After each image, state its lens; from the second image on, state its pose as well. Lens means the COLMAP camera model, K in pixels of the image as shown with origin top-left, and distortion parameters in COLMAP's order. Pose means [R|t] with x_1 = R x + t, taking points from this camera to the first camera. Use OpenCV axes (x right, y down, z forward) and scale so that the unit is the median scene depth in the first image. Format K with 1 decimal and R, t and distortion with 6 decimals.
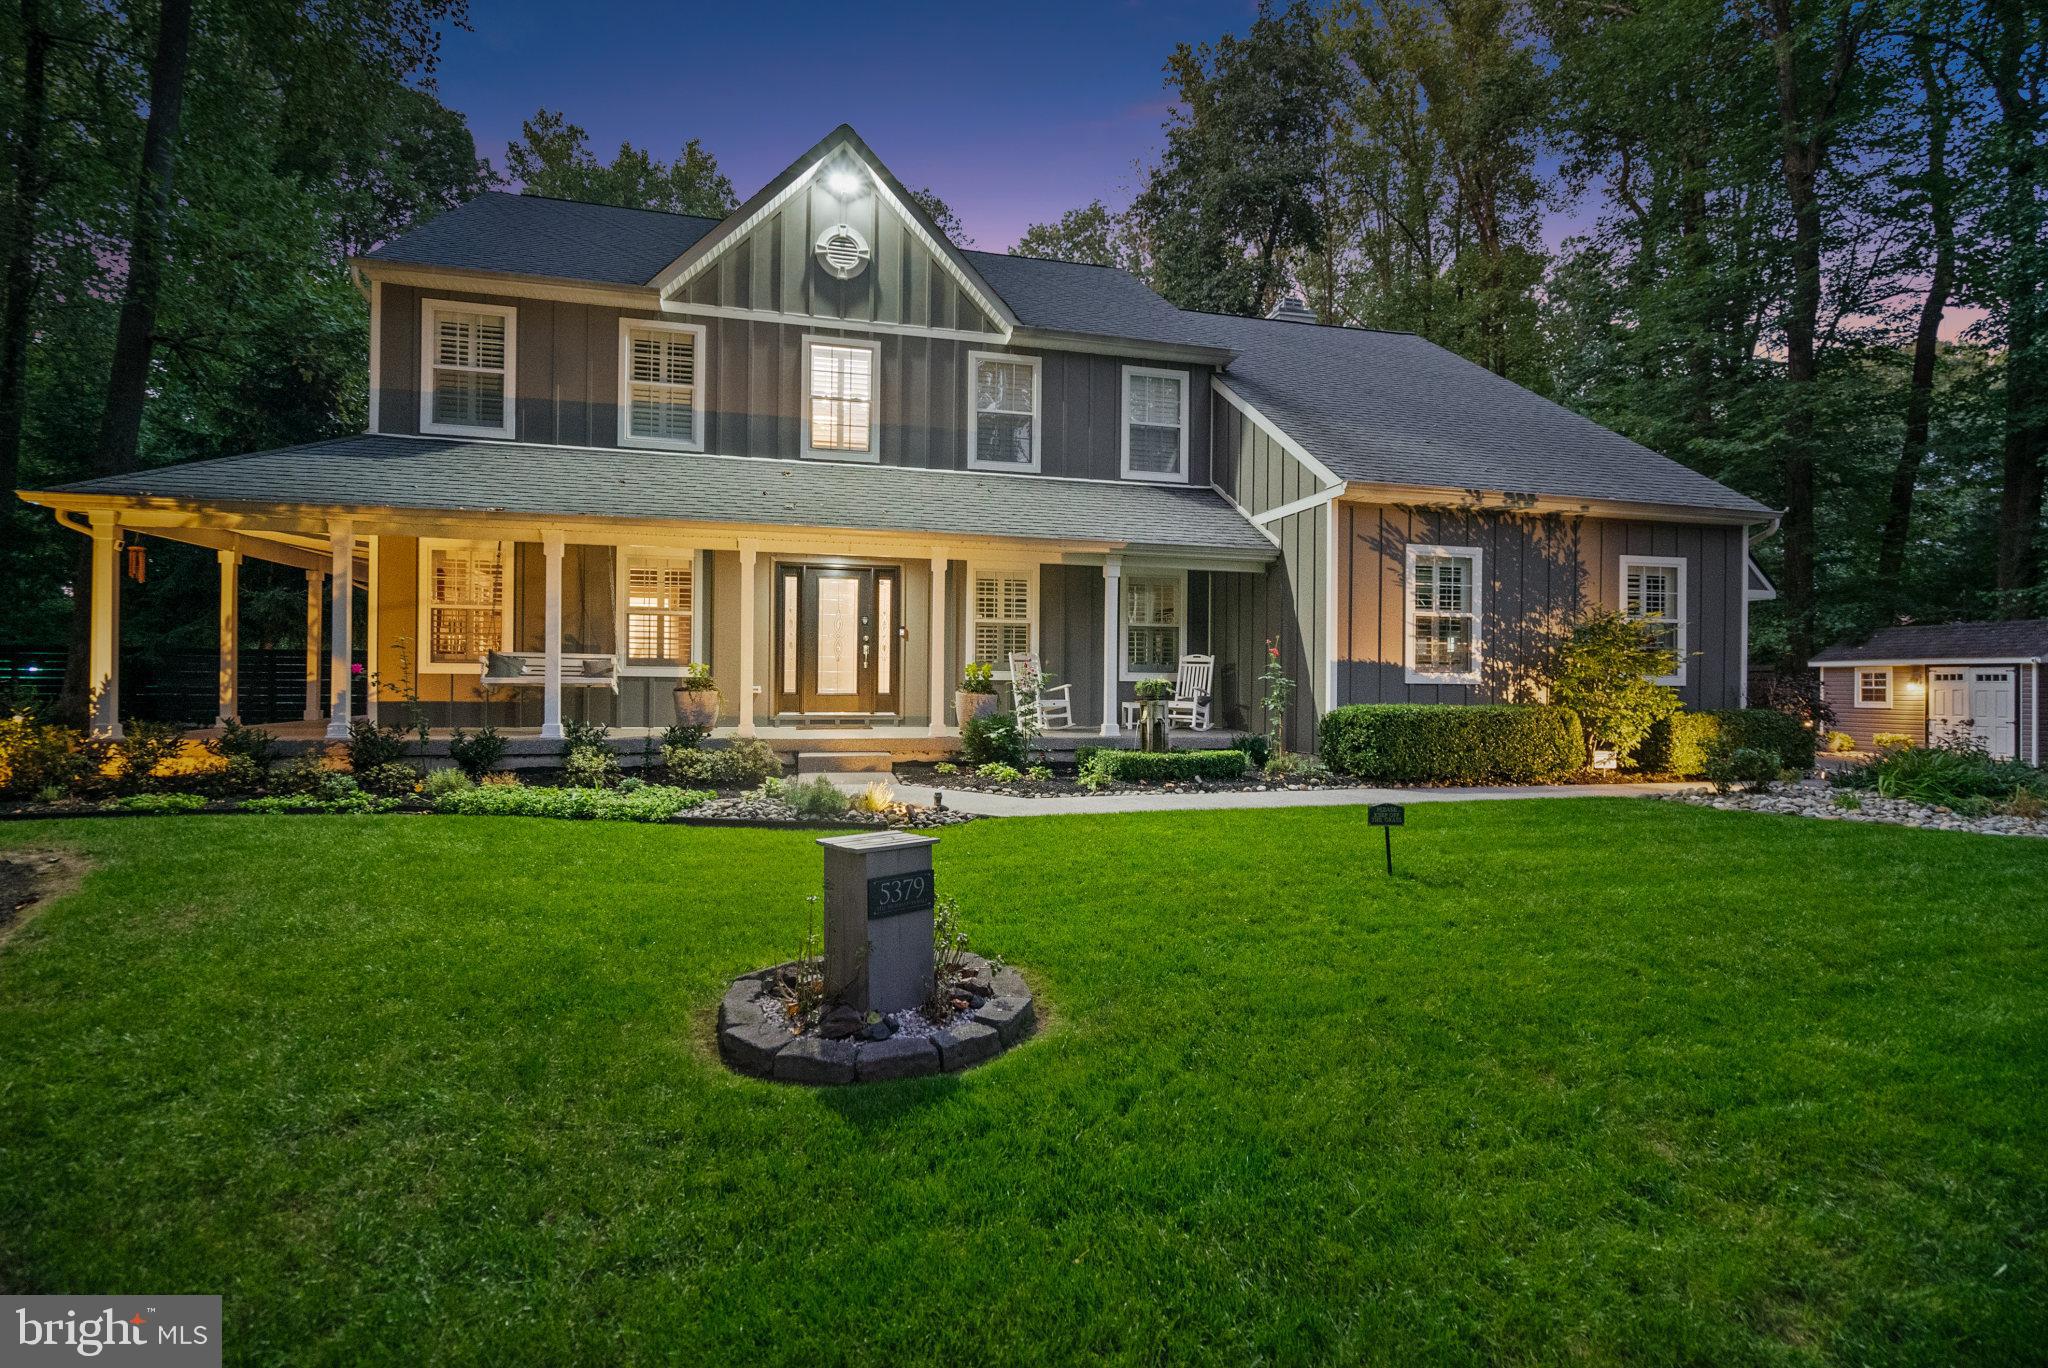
lens RADIAL K [[950.3, 0, 1031.0], [0, 950.3, 684.1], [0, 0, 1]] dist [-0.002691, -0.000462]
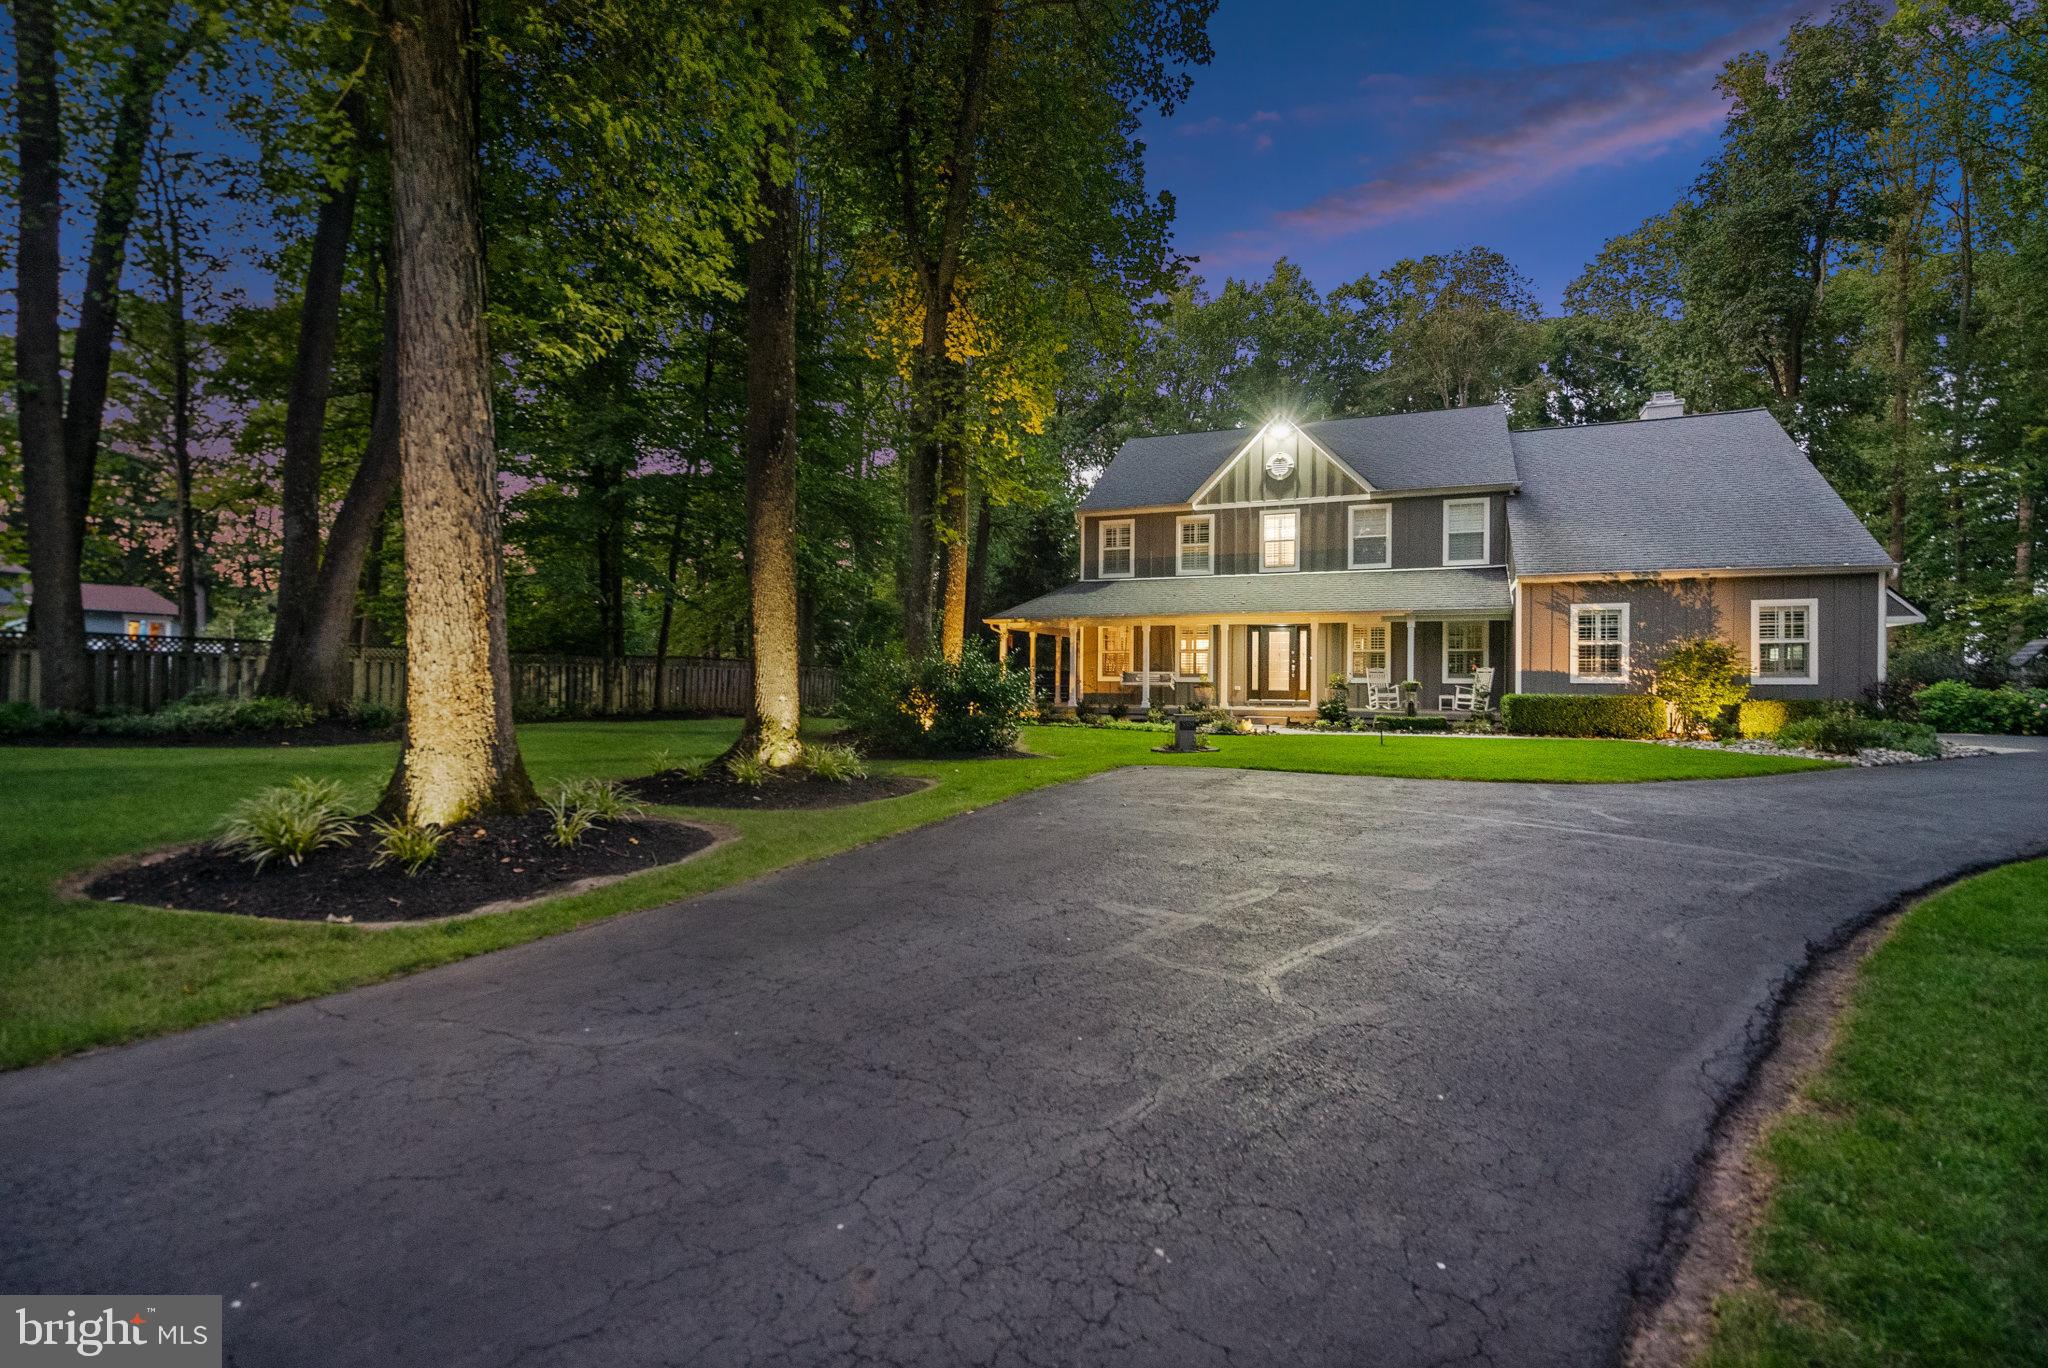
lens RADIAL K [[950.3, 0, 1026.3], [0, 950.3, 690.4], [0, 0, 1]] dist [-0.002691, -0.000462]
pose [[0.799854, -0.000502, -0.600194, 0.599248], [-0.002549, 0.999988, -0.004232, 0.021252], [0.600189, 0.004915, 0.799843, -0.947732]]
